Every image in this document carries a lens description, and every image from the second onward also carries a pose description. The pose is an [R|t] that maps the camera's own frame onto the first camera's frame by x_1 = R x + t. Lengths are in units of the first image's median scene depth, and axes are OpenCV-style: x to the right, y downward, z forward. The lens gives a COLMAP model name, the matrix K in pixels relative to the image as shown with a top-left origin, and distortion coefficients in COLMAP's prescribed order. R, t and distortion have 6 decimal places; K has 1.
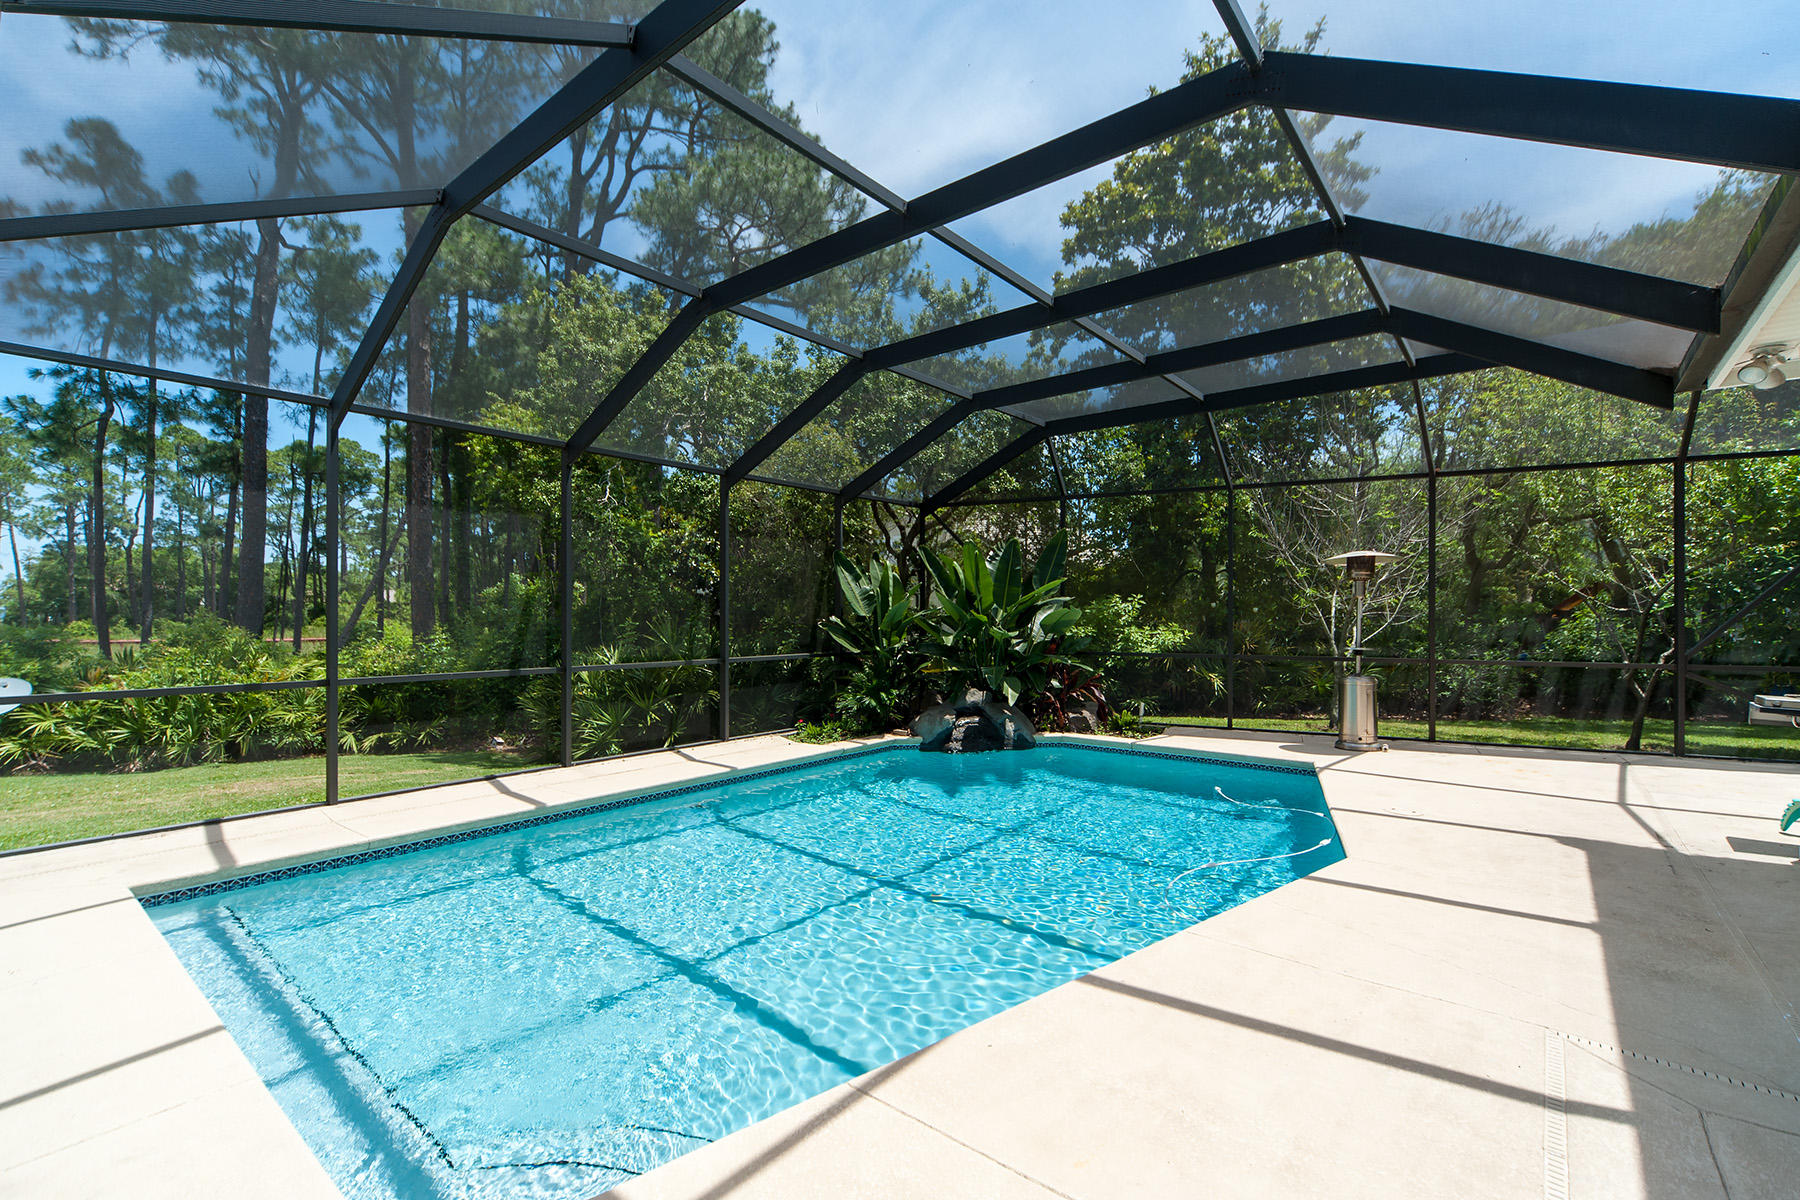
lens RADIAL K [[777.3, 0, 895.1], [0, 777.3, 605.0], [0, 0, 1]] dist [-0.001072, 0.000094]
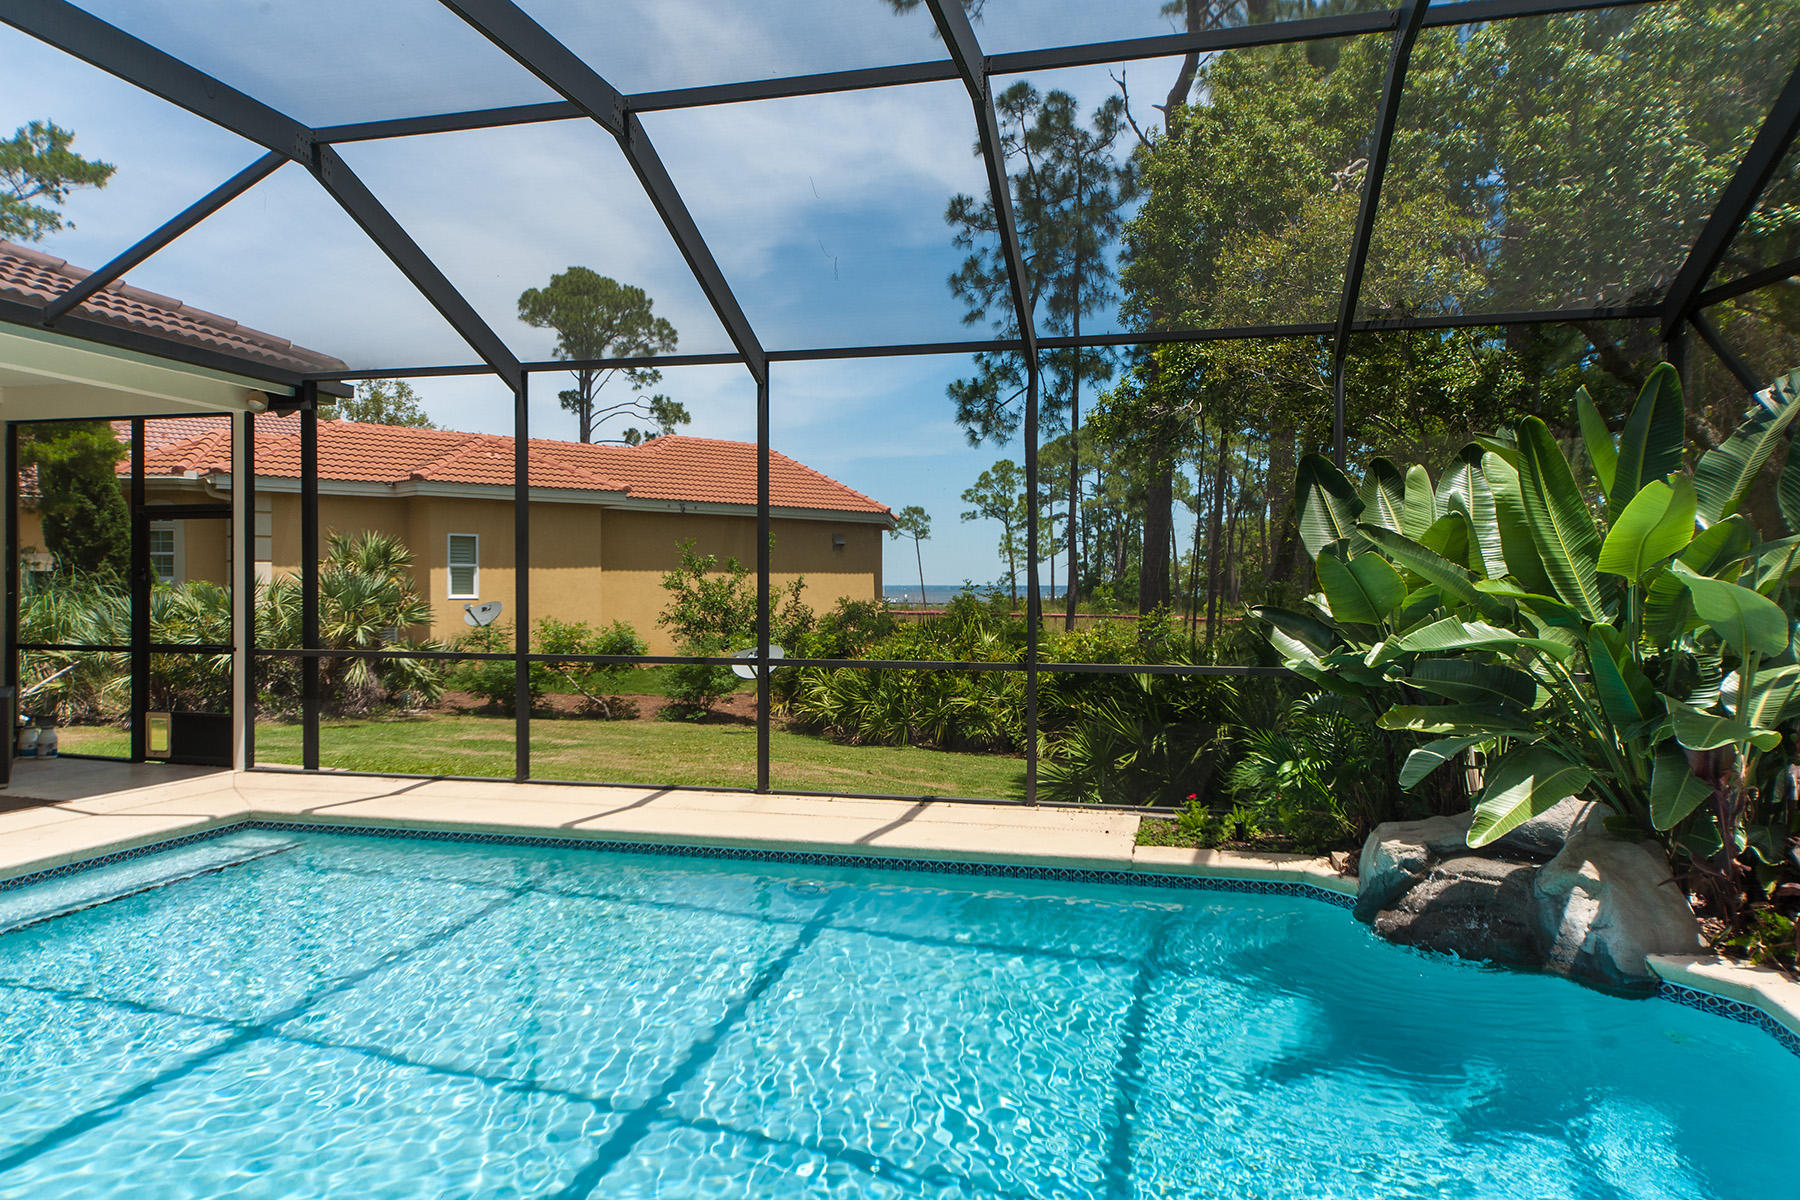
lens RADIAL K [[1122.7, 0, 893.4], [0, 1122.7, 595.1], [0, 0, 1]] dist [-0.001894, 0.000075]
pose [[0.383968, 0.009075, -0.923302, 0.413247], [0.001768, 0.999943, 0.010564, 0.001262], [0.923345, -0.005689, 0.383930, 0.405111]]
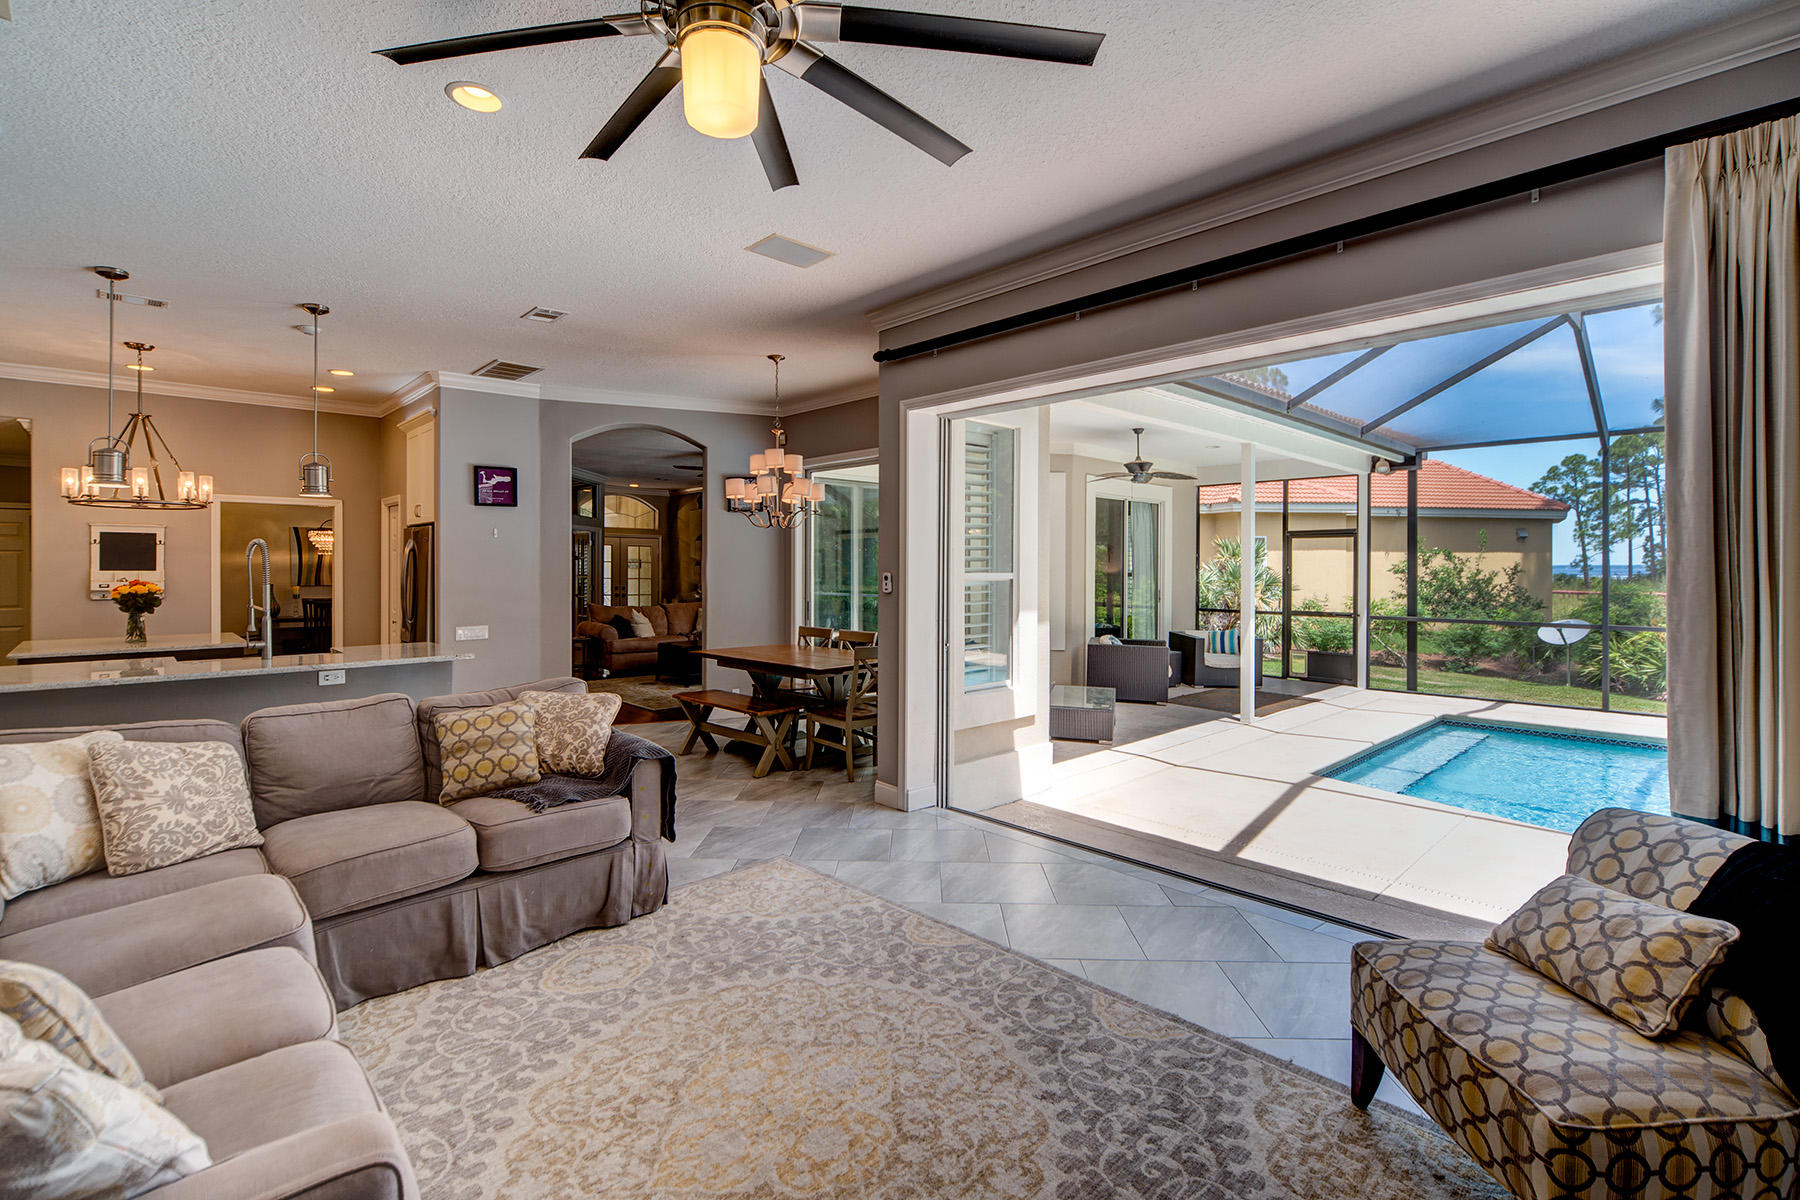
lens RADIAL K [[812.2, 0, 871.0], [0, 812.2, 567.7], [0, 0, 1]] dist [-0.001668, -0.000756]
pose [[-0.148492, 0.002194, -0.988911, 0.494370], [0.007035, 0.999975, 0.001162, -0.009101], [0.988889, -0.006785, -0.148504, -0.049239]]
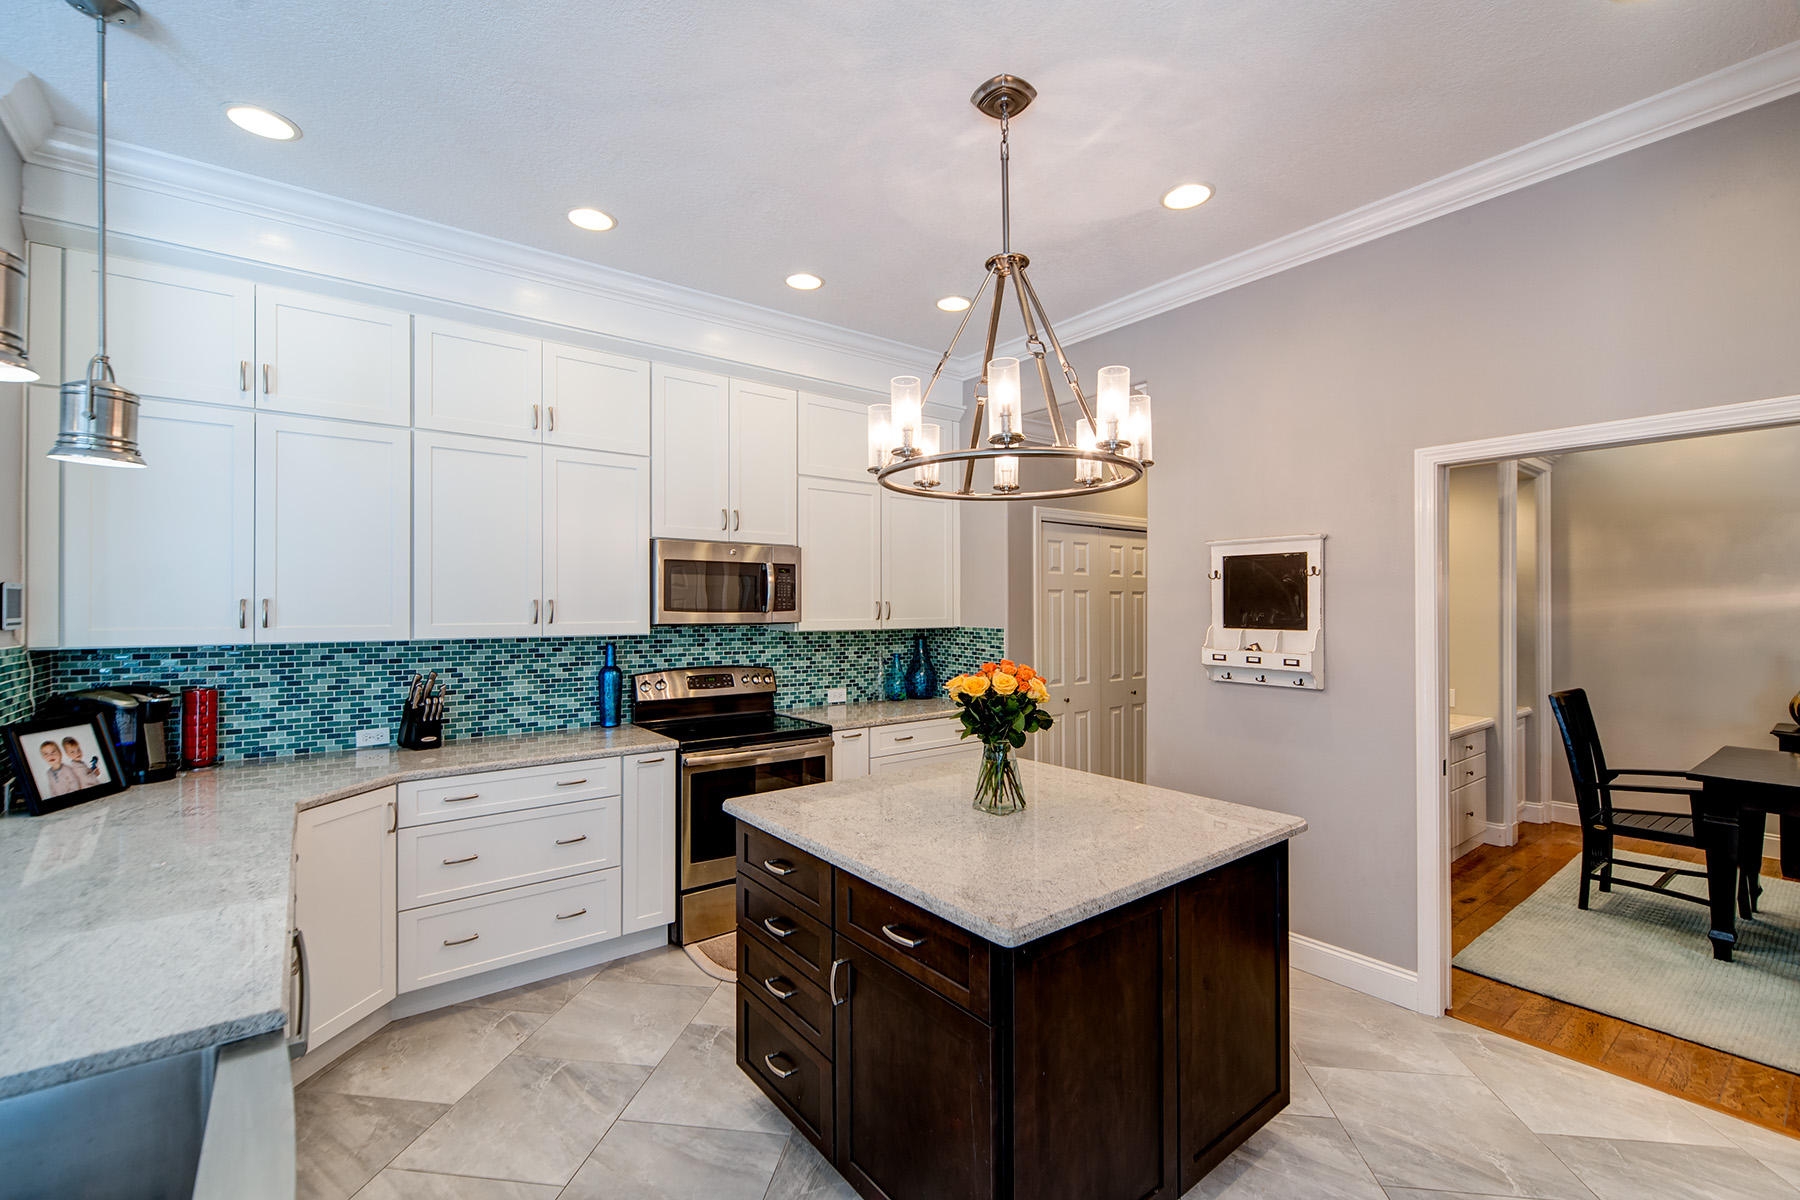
lens RADIAL K [[747.9, 0, 882.9], [0, 747.9, 600.5], [0, 0, 1]] dist [-0.004778, -0.000176]
pose [[-0.968540, 0.003173, 0.248836, 0.026409], [0.000028, 0.999920, -0.012639, -0.018127], [-0.248856, -0.012234, -0.968463, -0.393780]]
